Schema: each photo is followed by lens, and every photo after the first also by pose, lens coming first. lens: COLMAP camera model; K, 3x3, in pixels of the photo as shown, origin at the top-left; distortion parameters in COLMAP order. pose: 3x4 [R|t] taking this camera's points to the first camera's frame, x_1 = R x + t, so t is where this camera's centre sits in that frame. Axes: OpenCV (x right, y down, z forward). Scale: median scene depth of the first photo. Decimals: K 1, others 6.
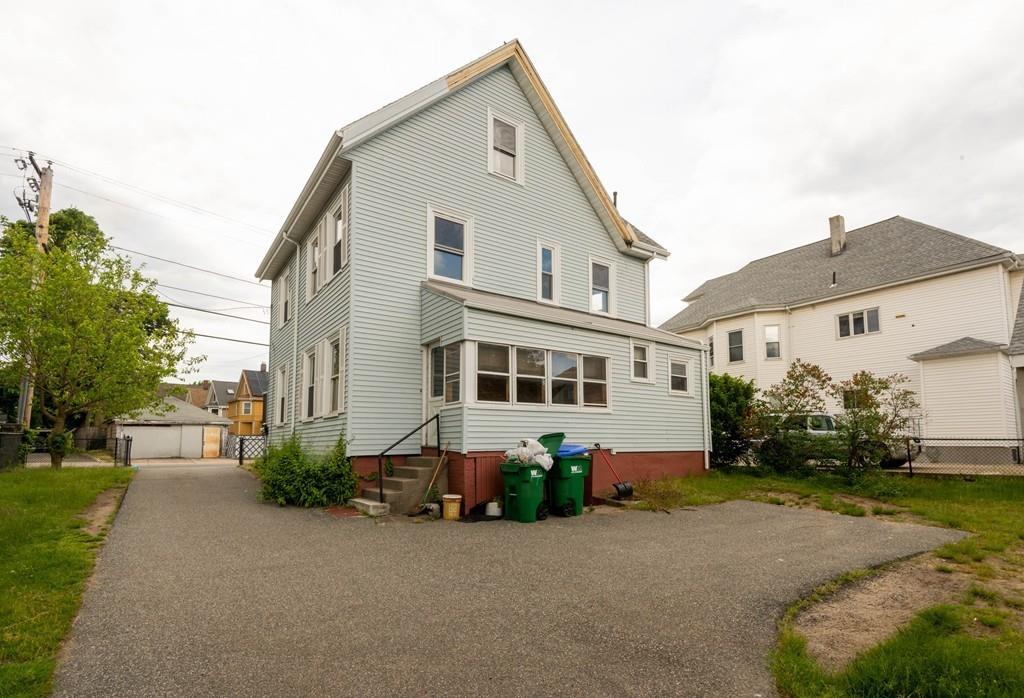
lens RADIAL K [[479.6, 0, 512.4], [0, 479.6, 403.1], [0, 0, 1]] dist [-0.002324, 0.000109]
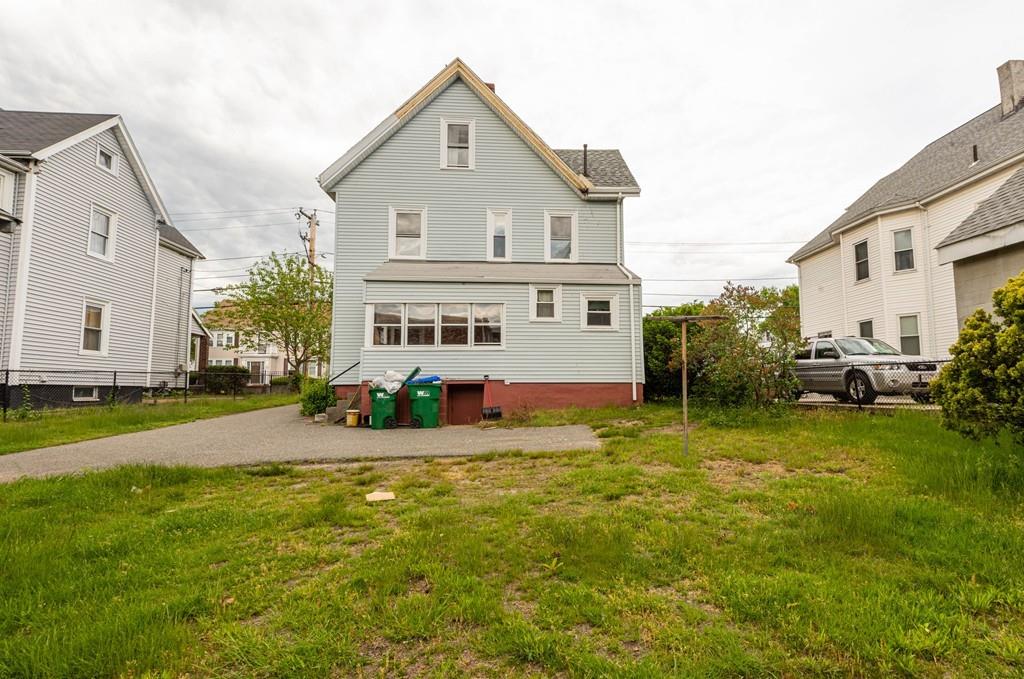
lens RADIAL K [[457.7, 0, 509.7], [0, 457.7, 346.6], [0, 0, 1]] dist [0.007270, -0.004606]
pose [[0.849971, -0.046590, -0.524765, 0.736061], [0.043694, 0.998884, -0.017910, 0.030635], [0.525014, -0.007706, 0.851059, 0.036559]]
